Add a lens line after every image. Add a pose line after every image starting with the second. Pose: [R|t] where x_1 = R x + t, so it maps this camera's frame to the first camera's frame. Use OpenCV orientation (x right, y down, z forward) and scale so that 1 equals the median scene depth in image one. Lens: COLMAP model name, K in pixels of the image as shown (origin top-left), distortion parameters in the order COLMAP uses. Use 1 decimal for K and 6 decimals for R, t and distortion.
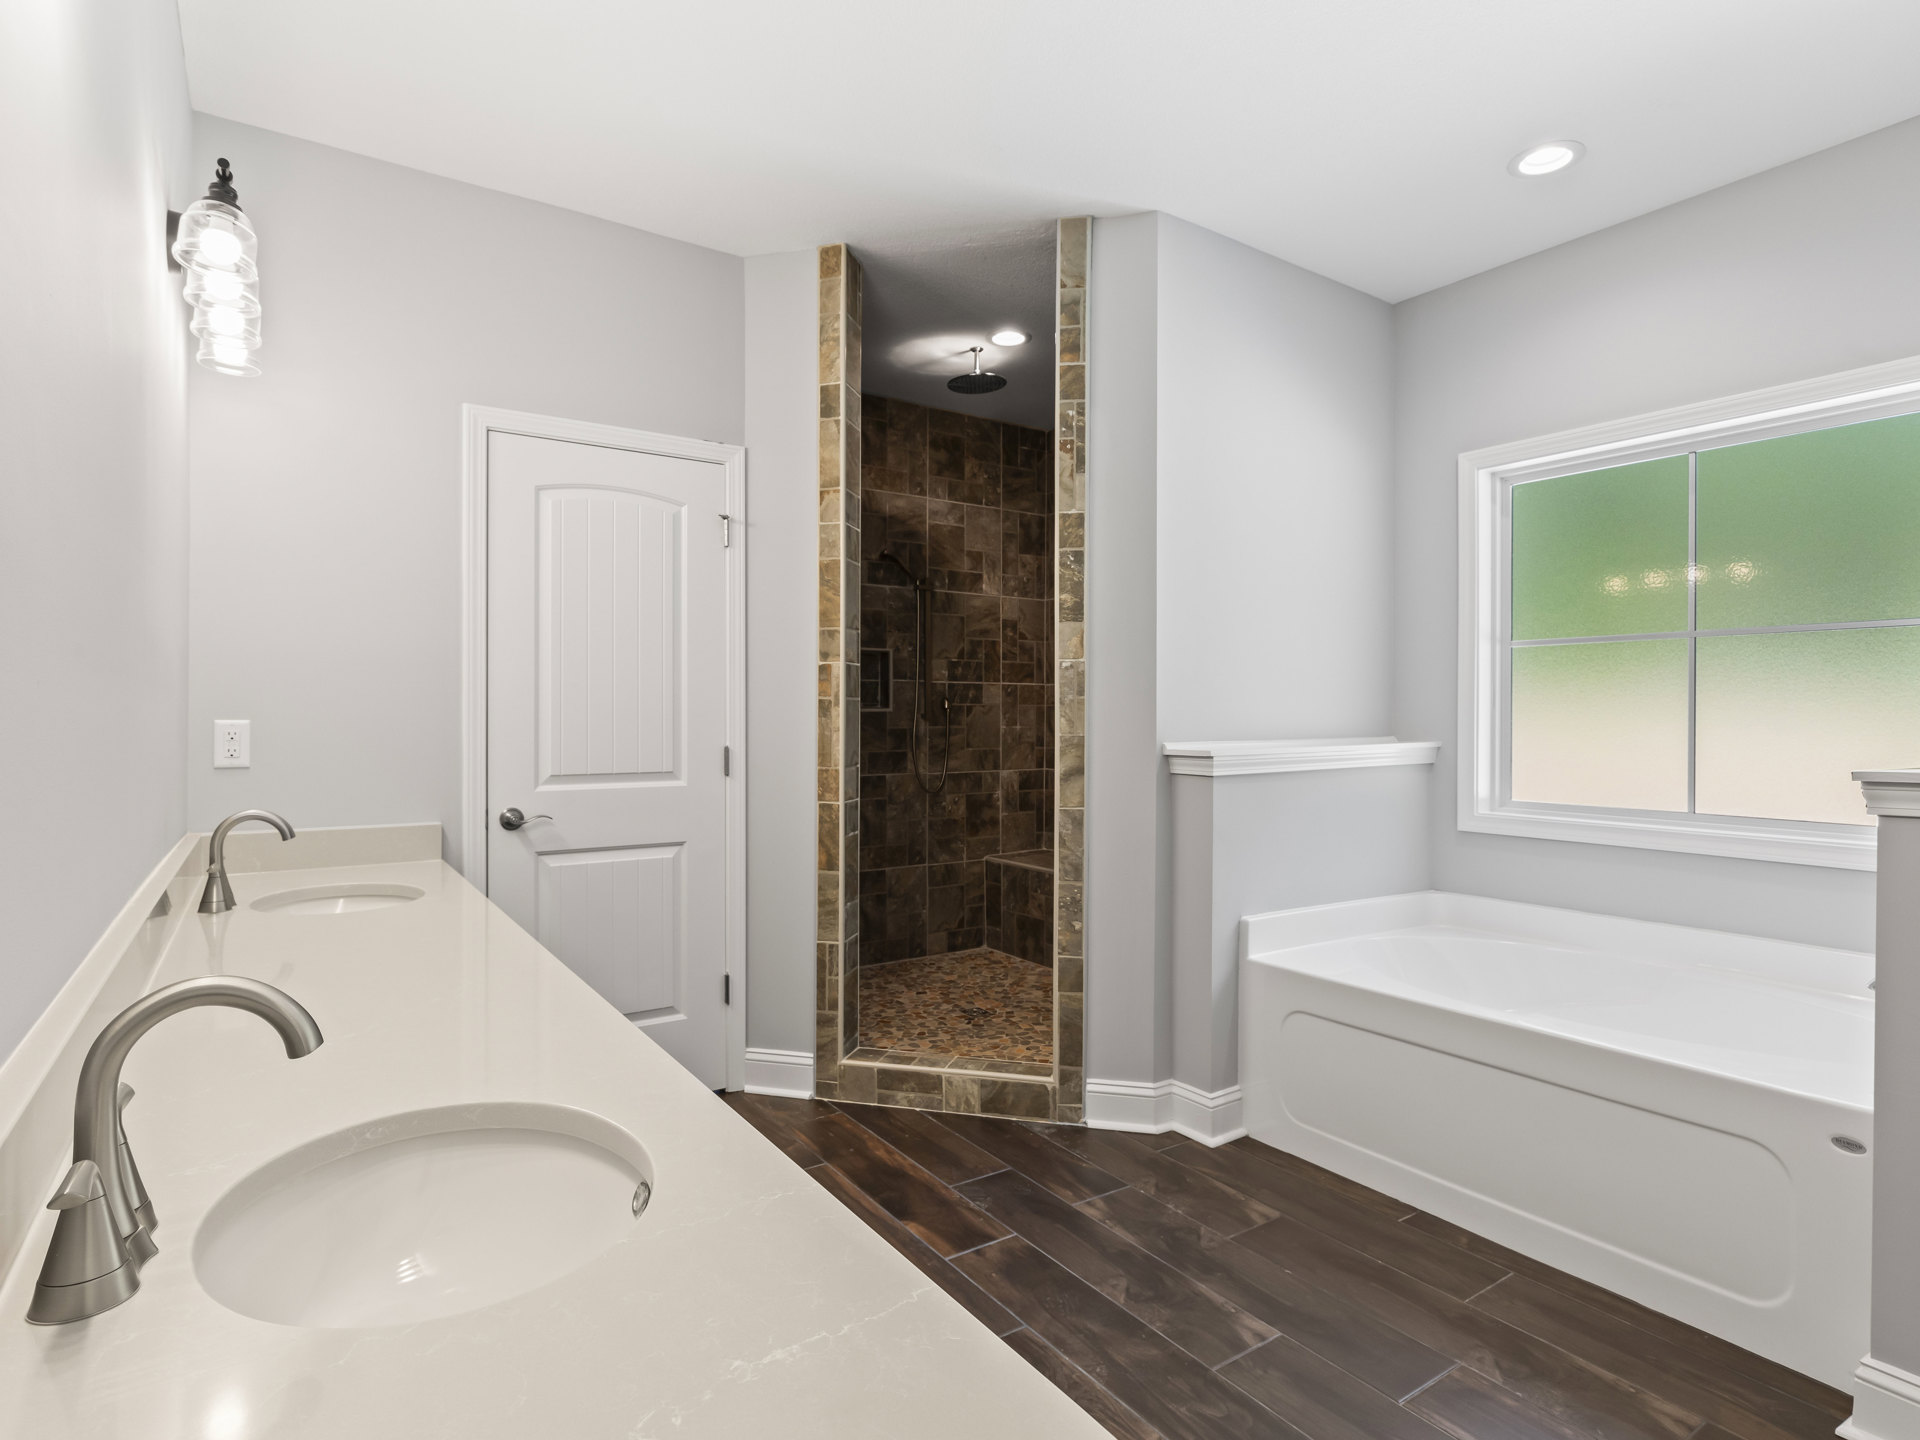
lens RADIAL K [[1024.7, 0, 967.0], [0, 1024.7, 728.0], [0, 0, 1]] dist [-0.004229, 0.000388]
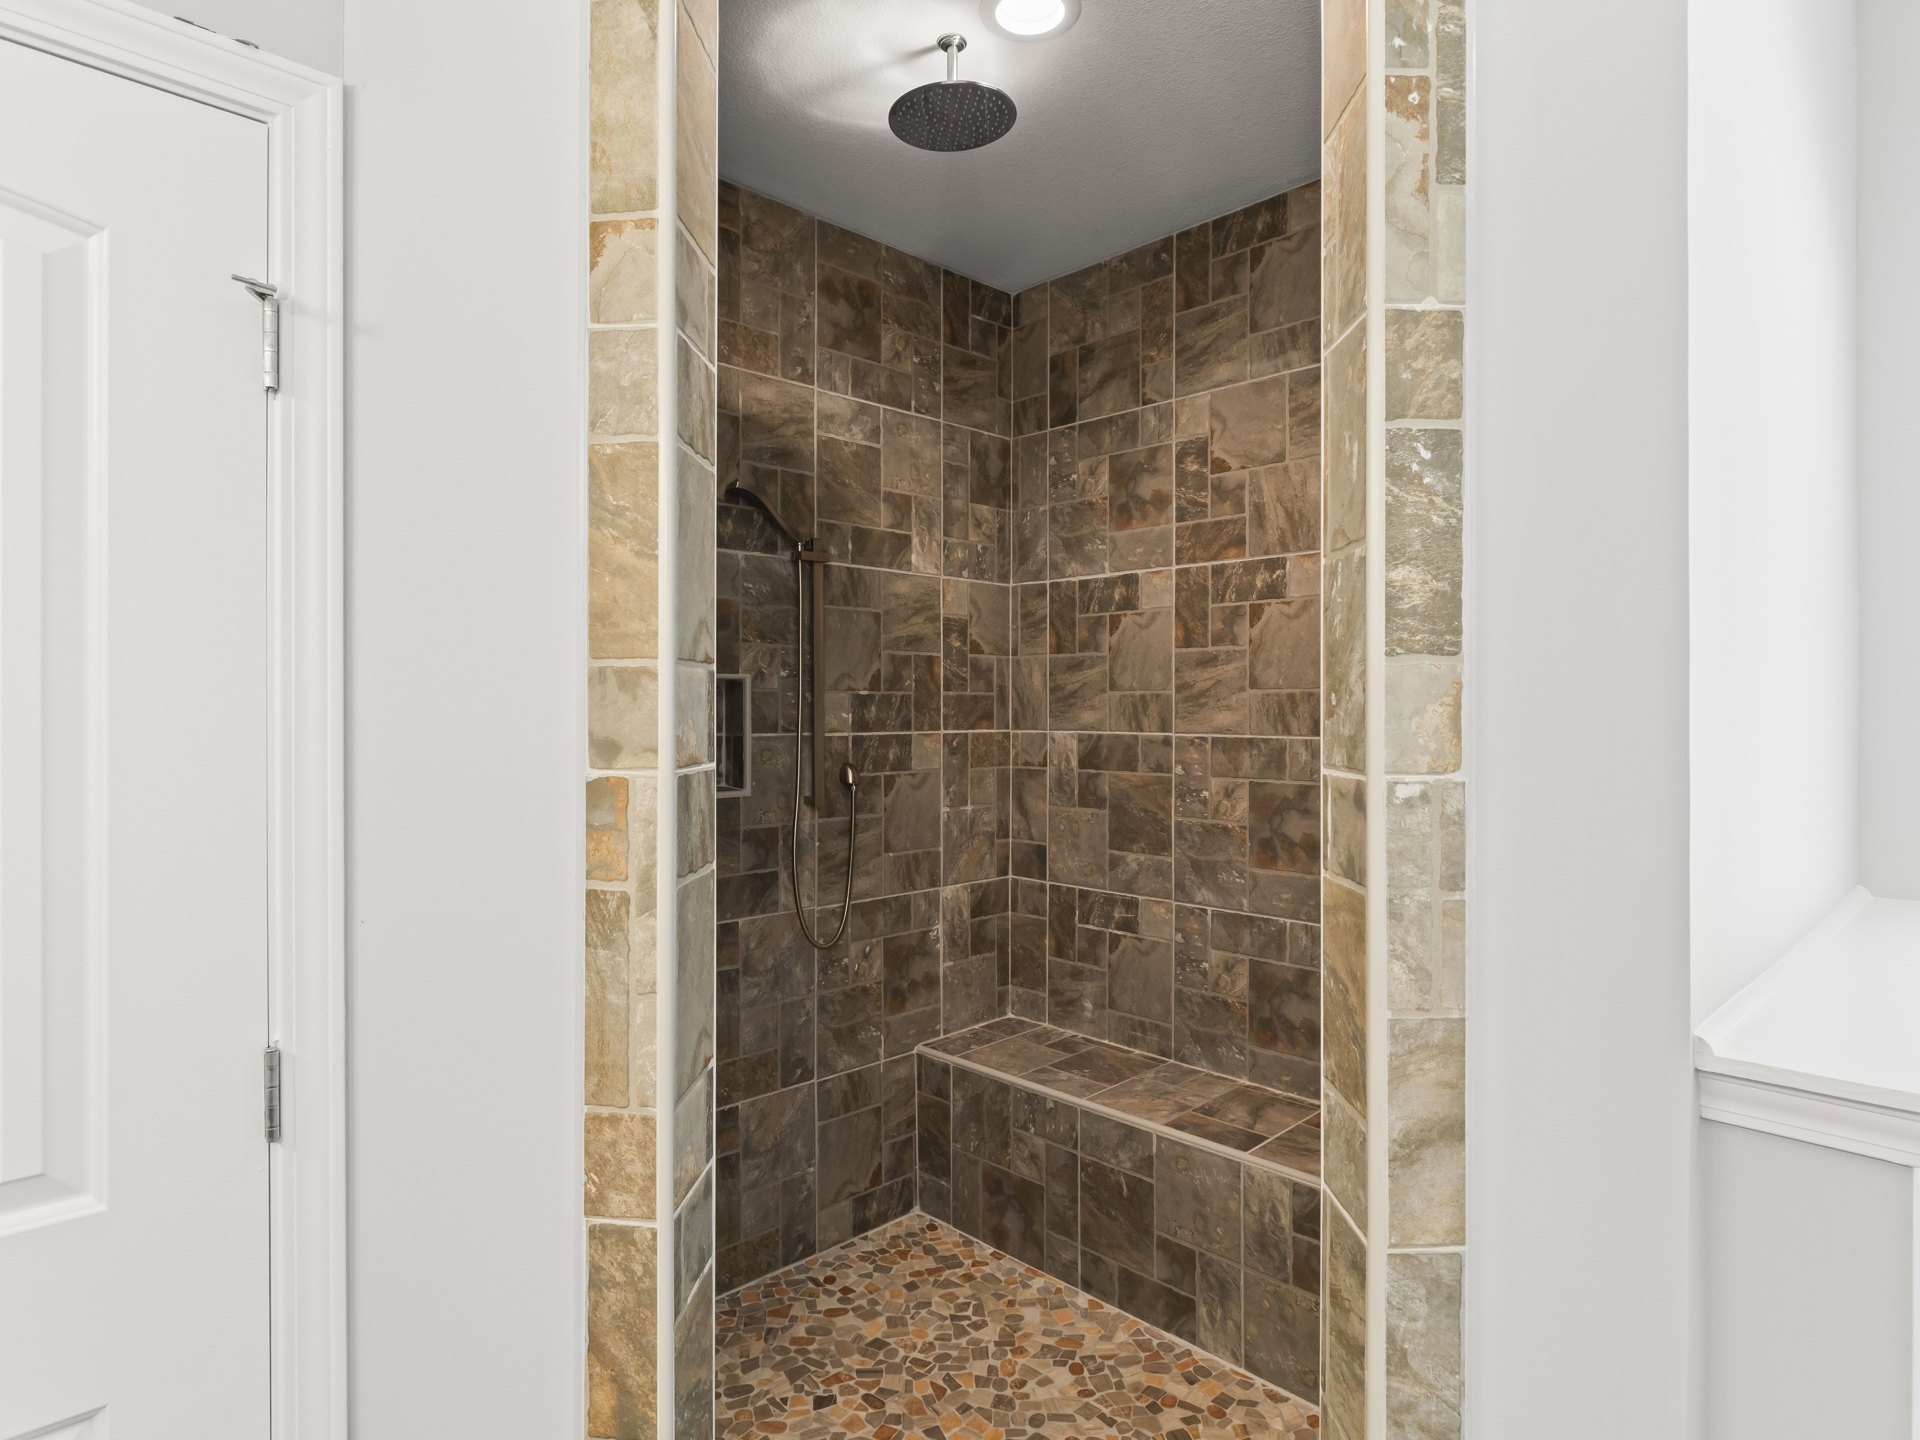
lens RADIAL K [[1071.0, 0, 961.5], [0, 1071.0, 711.9], [0, 0, 1]] dist [-0.007350, -0.002257]
pose [[0.985307, -0.002098, 0.170777, -0.060347], [0.003207, 0.999976, -0.006216, -0.054752], [-0.170760, 0.006672, 0.985290, 0.453052]]
